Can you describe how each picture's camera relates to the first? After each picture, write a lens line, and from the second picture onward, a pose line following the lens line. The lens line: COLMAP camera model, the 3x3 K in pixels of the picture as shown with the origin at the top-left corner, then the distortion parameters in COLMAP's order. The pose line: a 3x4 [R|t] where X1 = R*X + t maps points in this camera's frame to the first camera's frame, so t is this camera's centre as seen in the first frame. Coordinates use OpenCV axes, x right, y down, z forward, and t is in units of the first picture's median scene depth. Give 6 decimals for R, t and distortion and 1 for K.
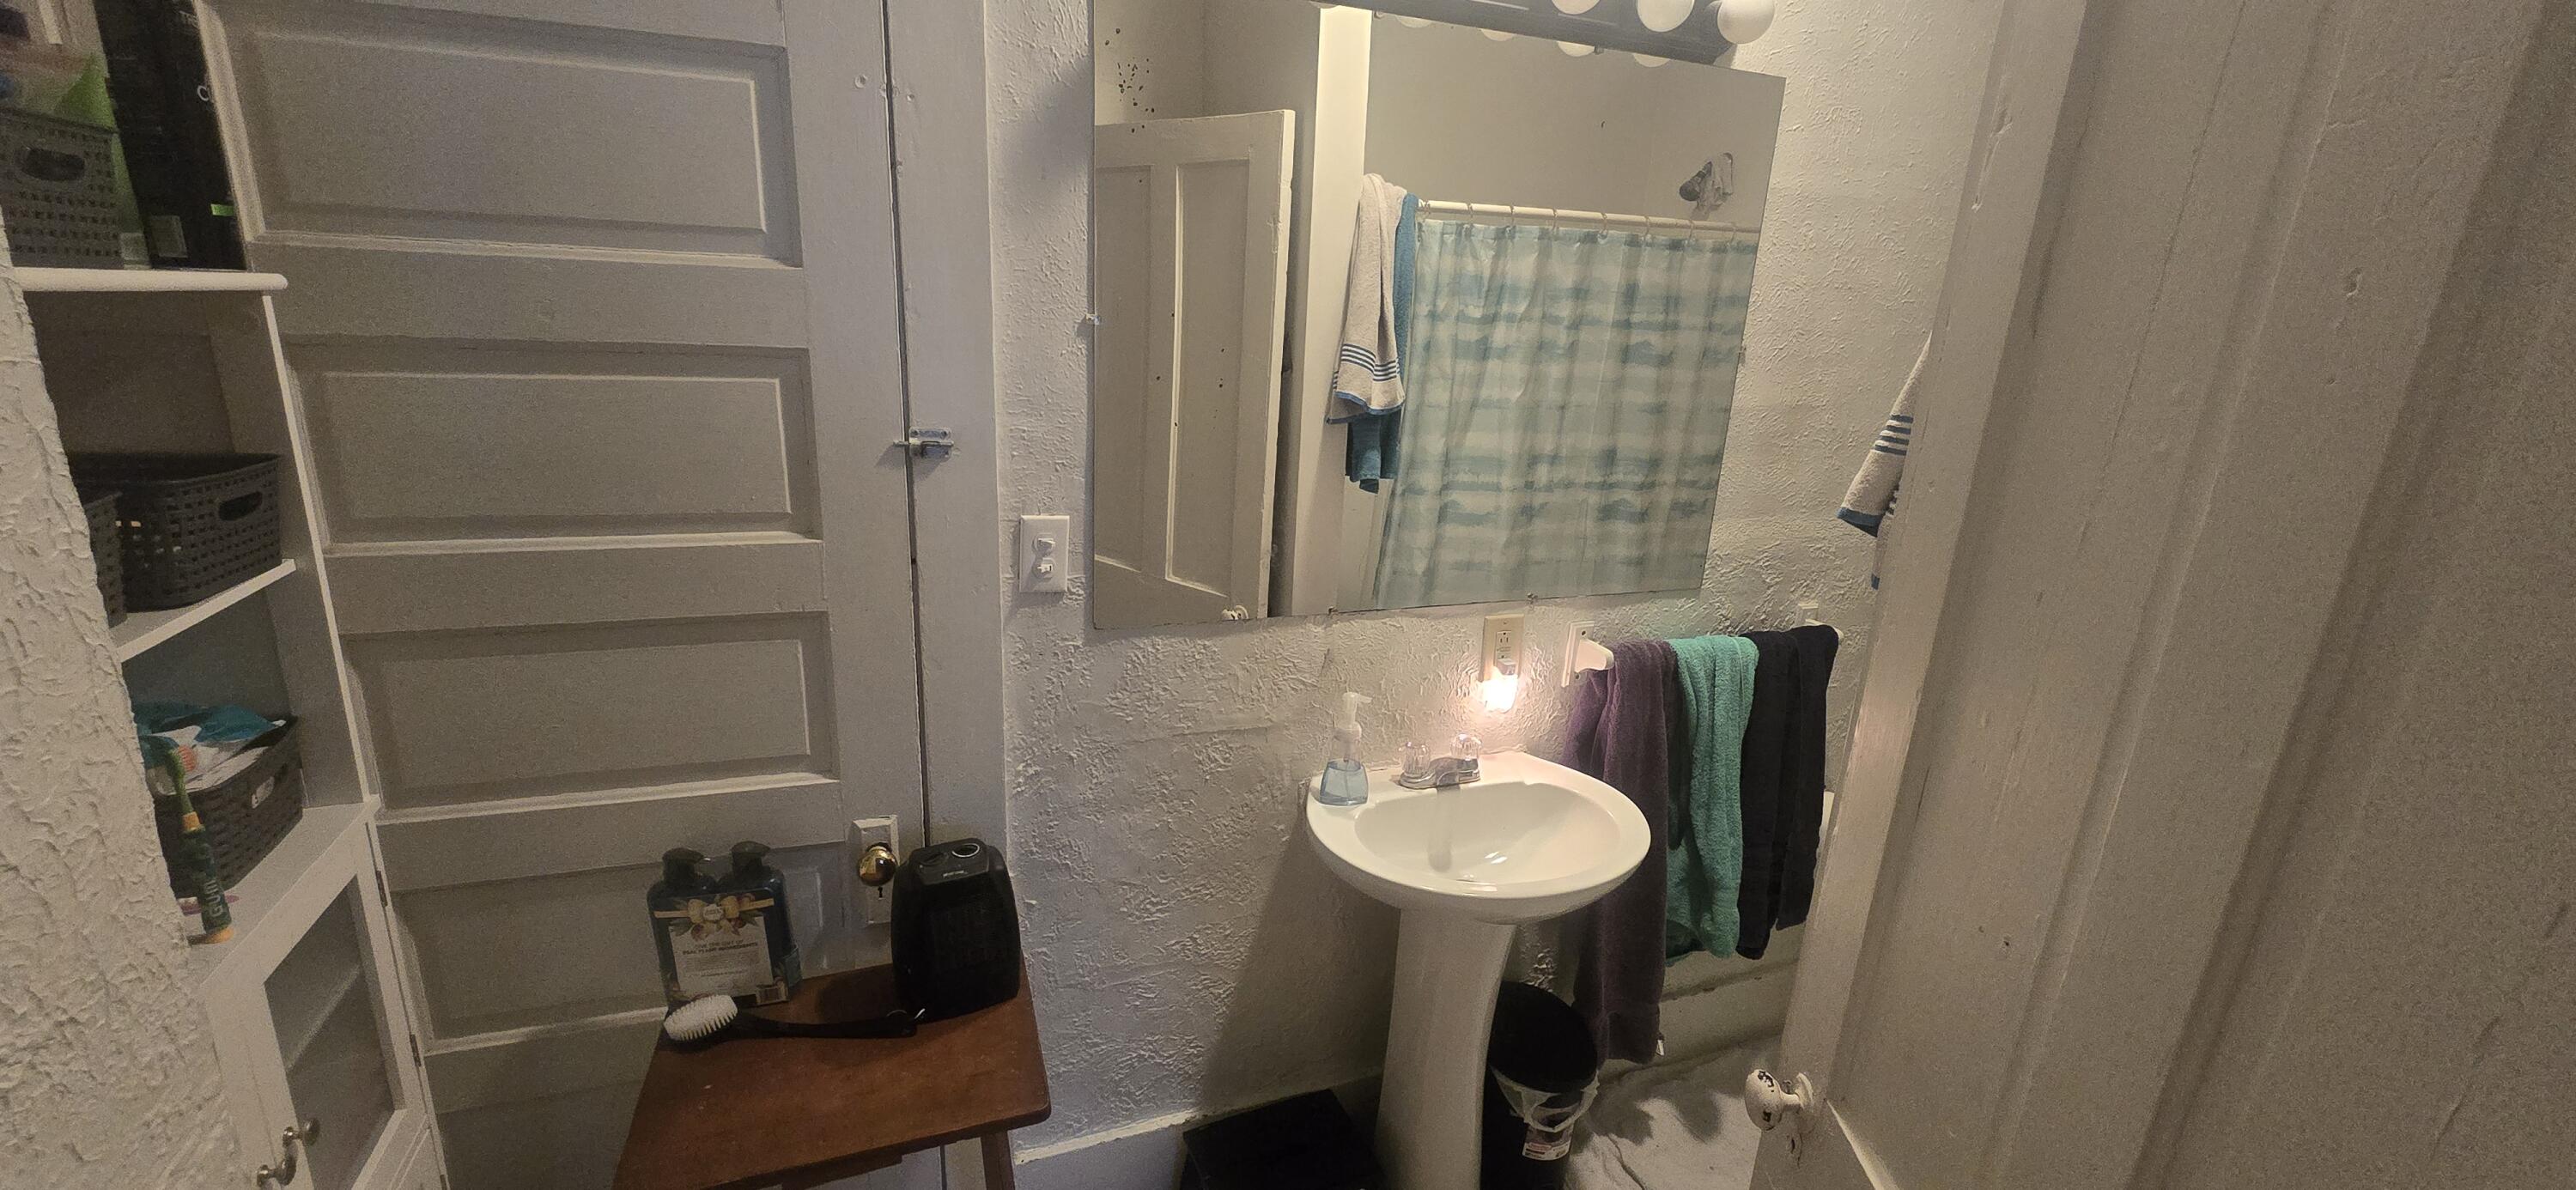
lens RADIAL K [[1053.2, 0, 1284.2], [0, 1053.2, 599.7], [0, 0, 1]] dist [-0.003224, 0.001306]
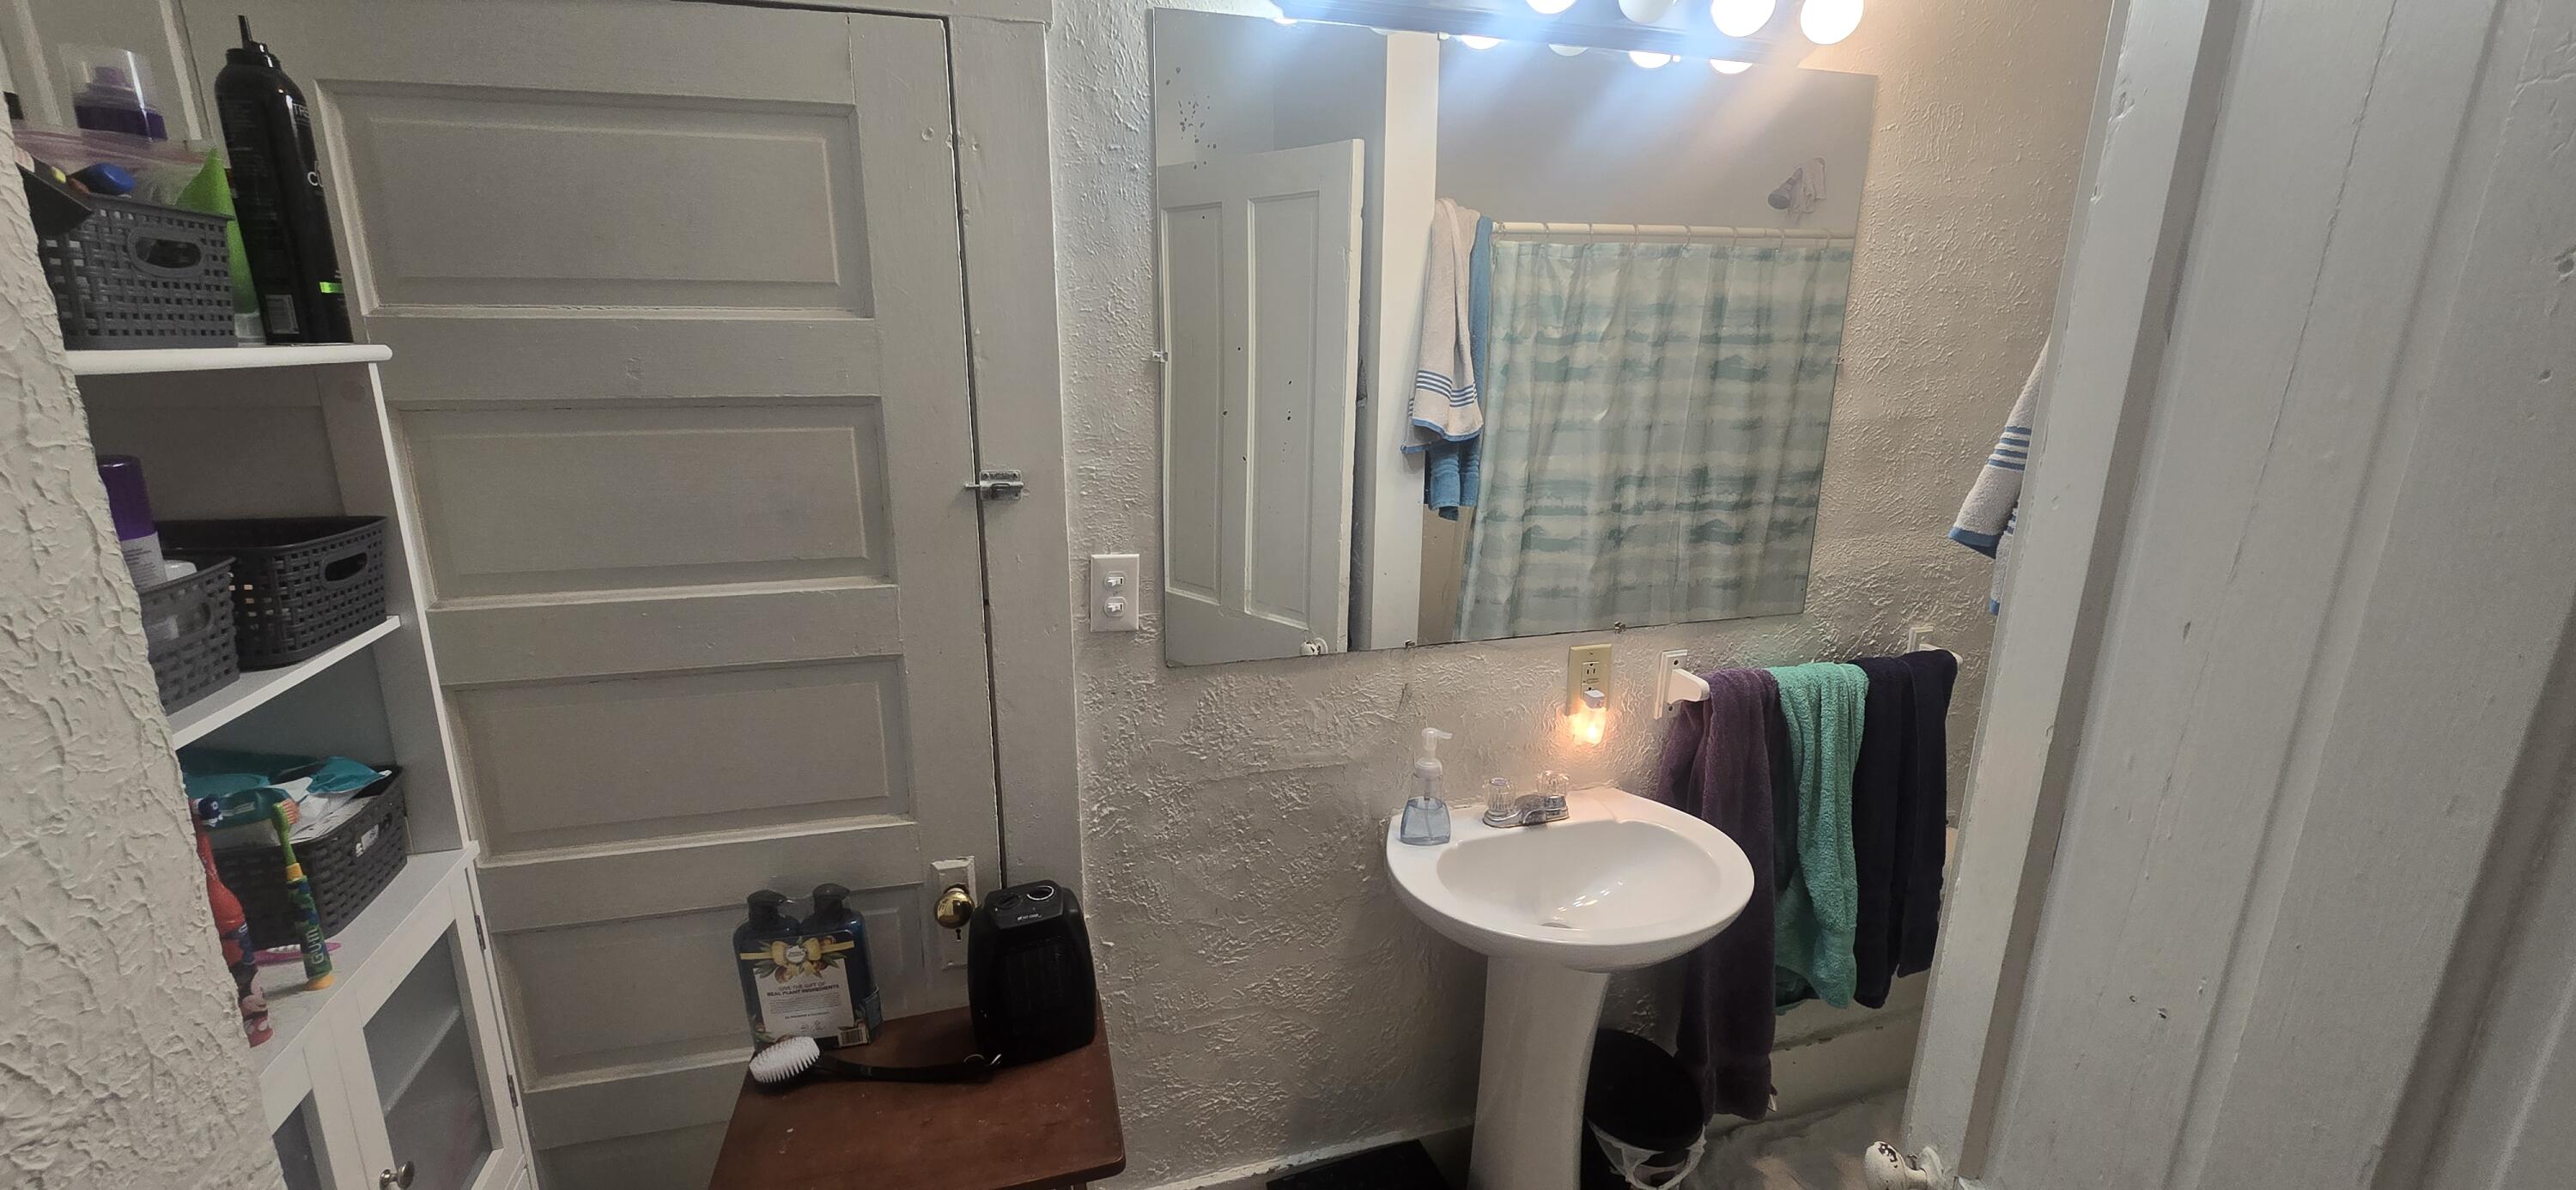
lens RADIAL K [[1053.2, 0, 1283.1], [0, 1053.2, 599.7], [0, 0, 1]] dist [-0.003224, 0.001306]
pose [[0.996223, -0.019593, -0.084590, 0.011550], [0.017371, 0.999487, -0.026919, -0.005875], [0.085074, 0.025348, 0.996052, 0.018052]]
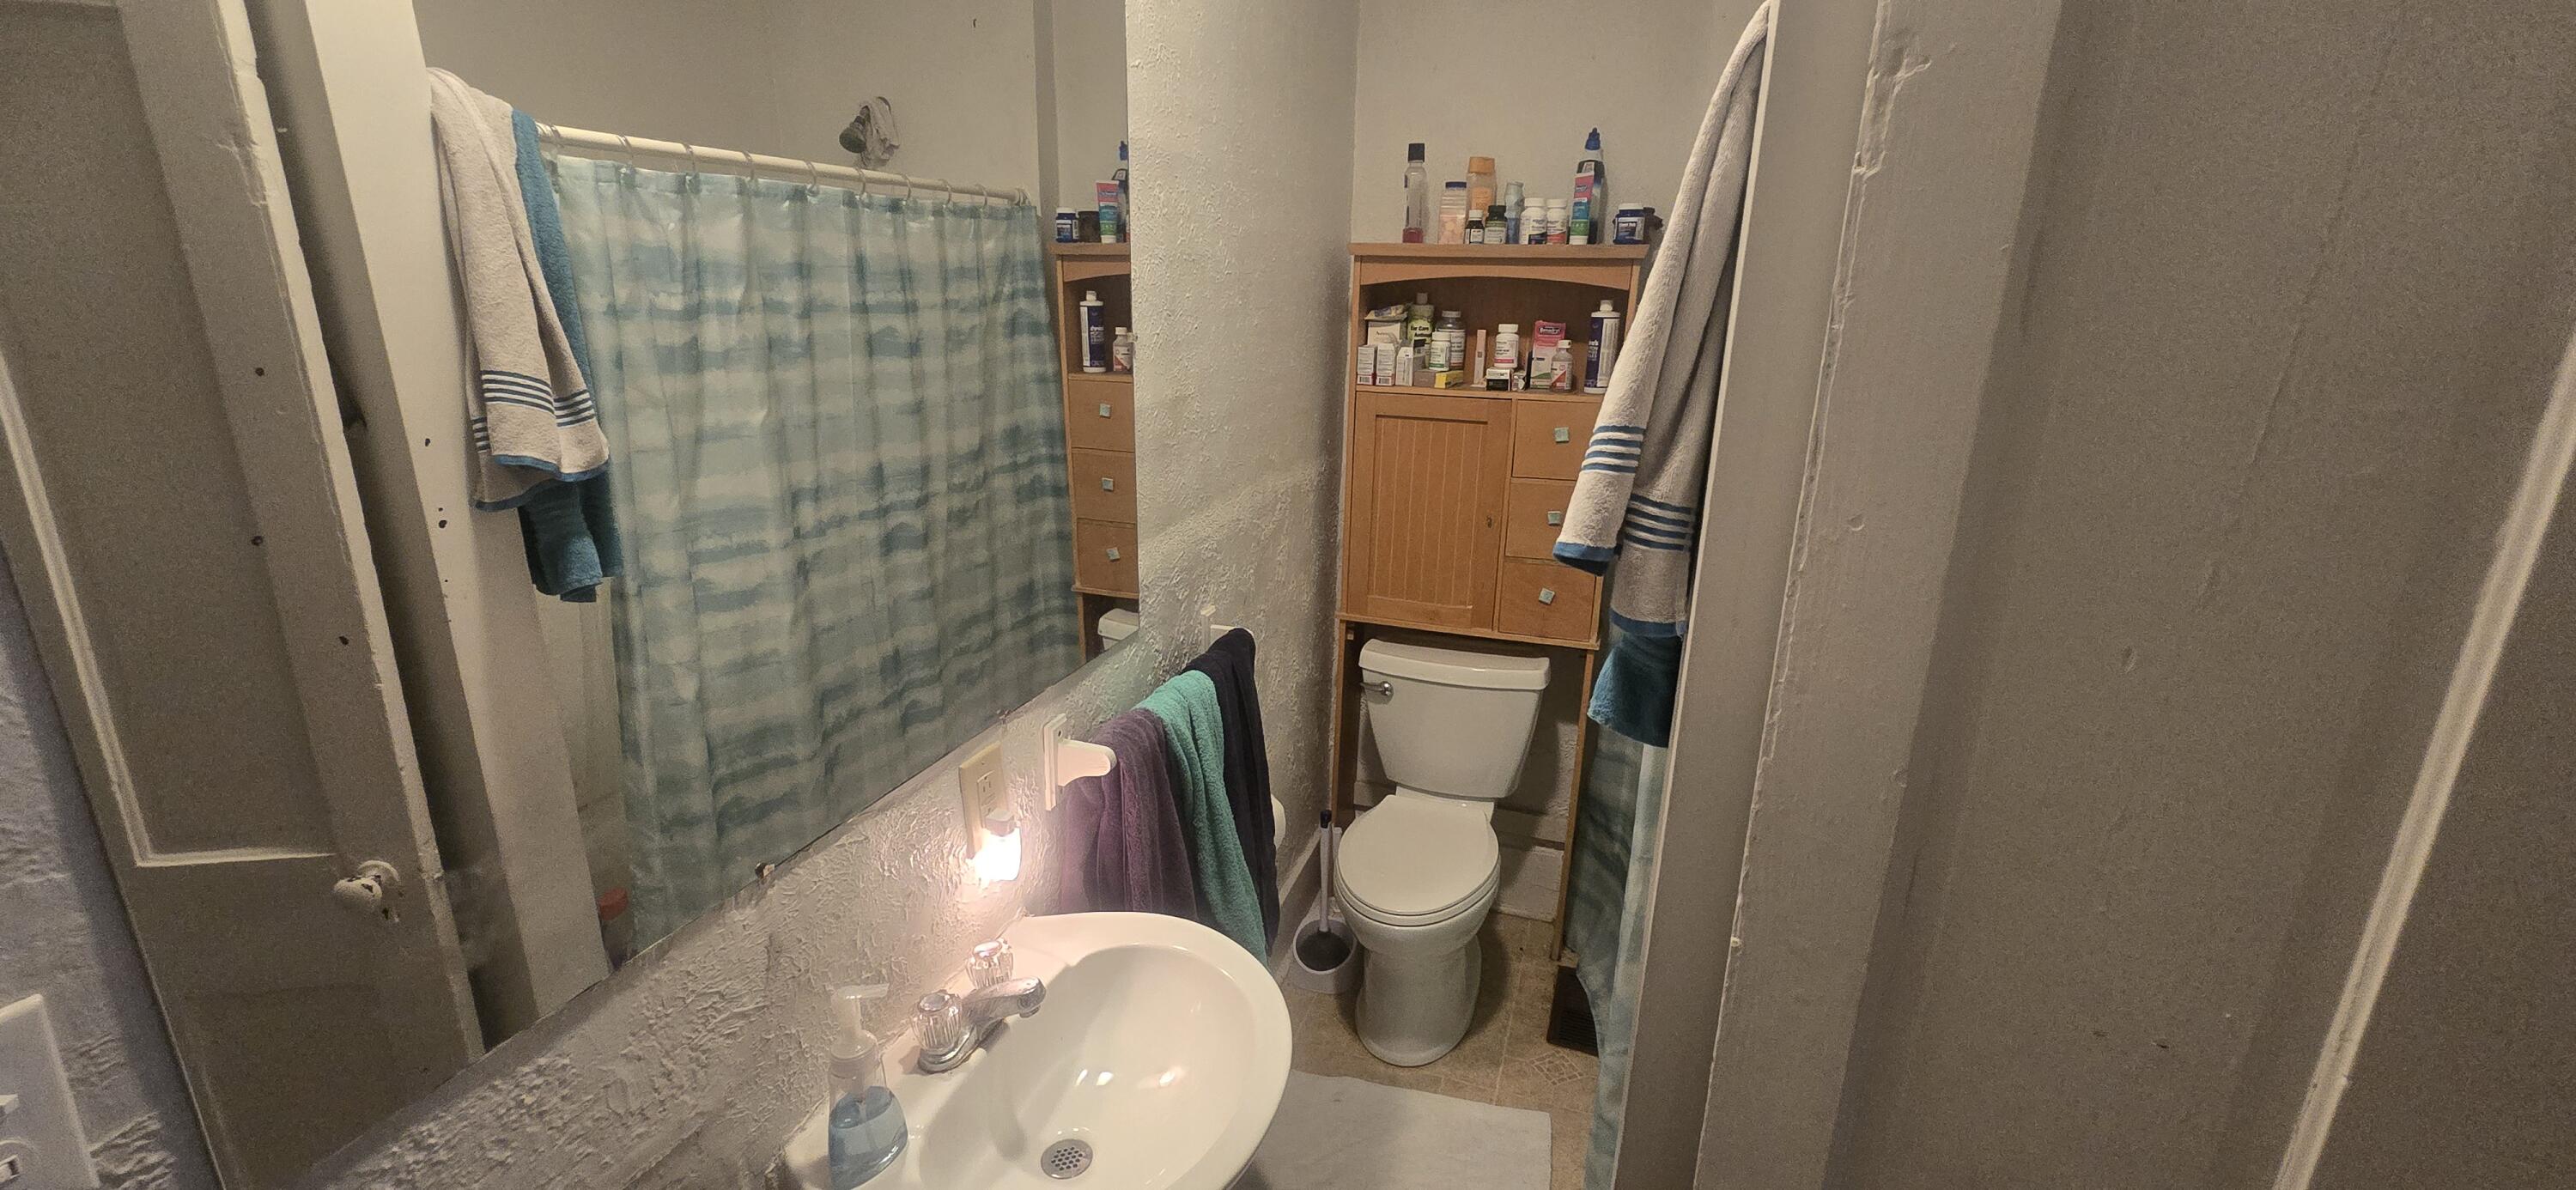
lens RADIAL K [[1053.2, 0, 1292.3], [0, 1053.2, 601.9], [0, 0, 1]] dist [-0.003224, 0.001306]
pose [[0.650218, -0.250883, 0.717129, -0.123378], [0.225276, 0.965121, 0.133385, -0.124903], [-0.725581, 0.074822, 0.684057, 0.376273]]
